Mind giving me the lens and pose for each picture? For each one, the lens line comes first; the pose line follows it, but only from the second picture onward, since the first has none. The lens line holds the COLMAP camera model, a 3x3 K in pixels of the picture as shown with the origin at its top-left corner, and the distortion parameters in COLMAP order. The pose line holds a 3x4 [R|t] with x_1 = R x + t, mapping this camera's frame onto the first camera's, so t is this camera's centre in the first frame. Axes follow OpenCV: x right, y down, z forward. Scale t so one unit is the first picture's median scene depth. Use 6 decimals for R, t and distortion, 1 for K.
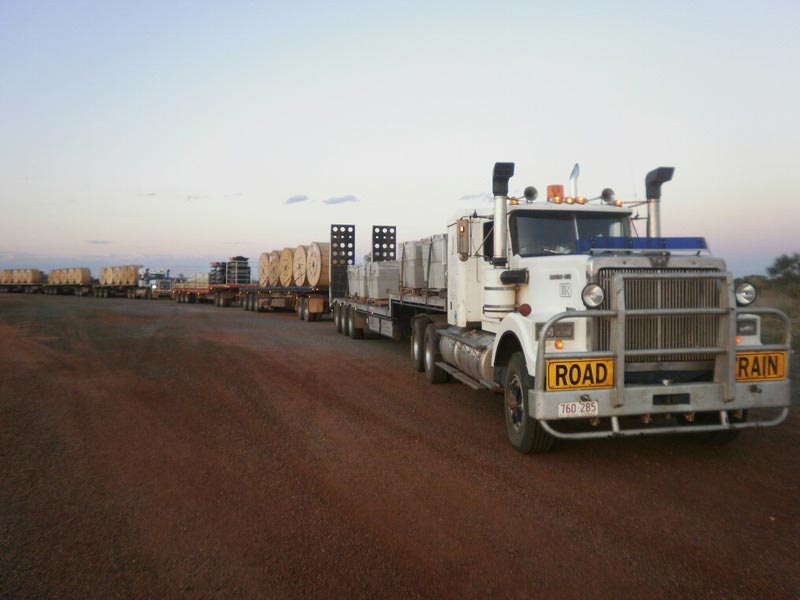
lens RADIAL K [[652.9, 0, 399.1], [0, 652.9, 310.7], [0, 0, 1]] dist [-0.278959, 0.568731]
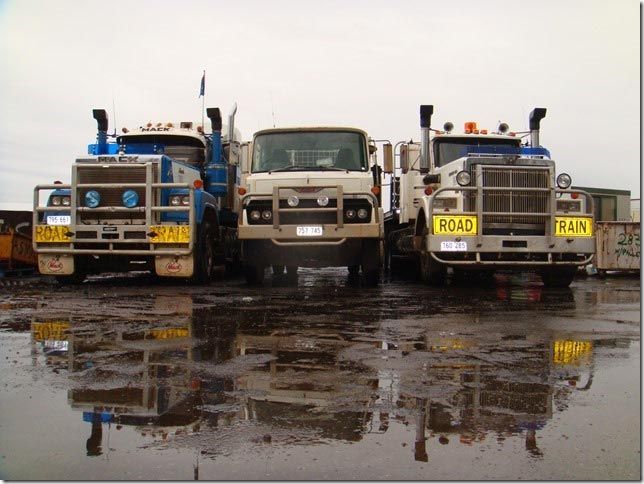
lens RADIAL K [[672.2, 0, 320.6], [0, 672.2, 262.4], [0, 0, 1]] dist [-0.127717, -0.006754]
pose [[0.990308, 0.021822, -0.137166, 0.171908], [-0.027177, 0.998935, -0.037289, 0.261628], [0.136207, 0.040655, 0.989846, -0.738311]]
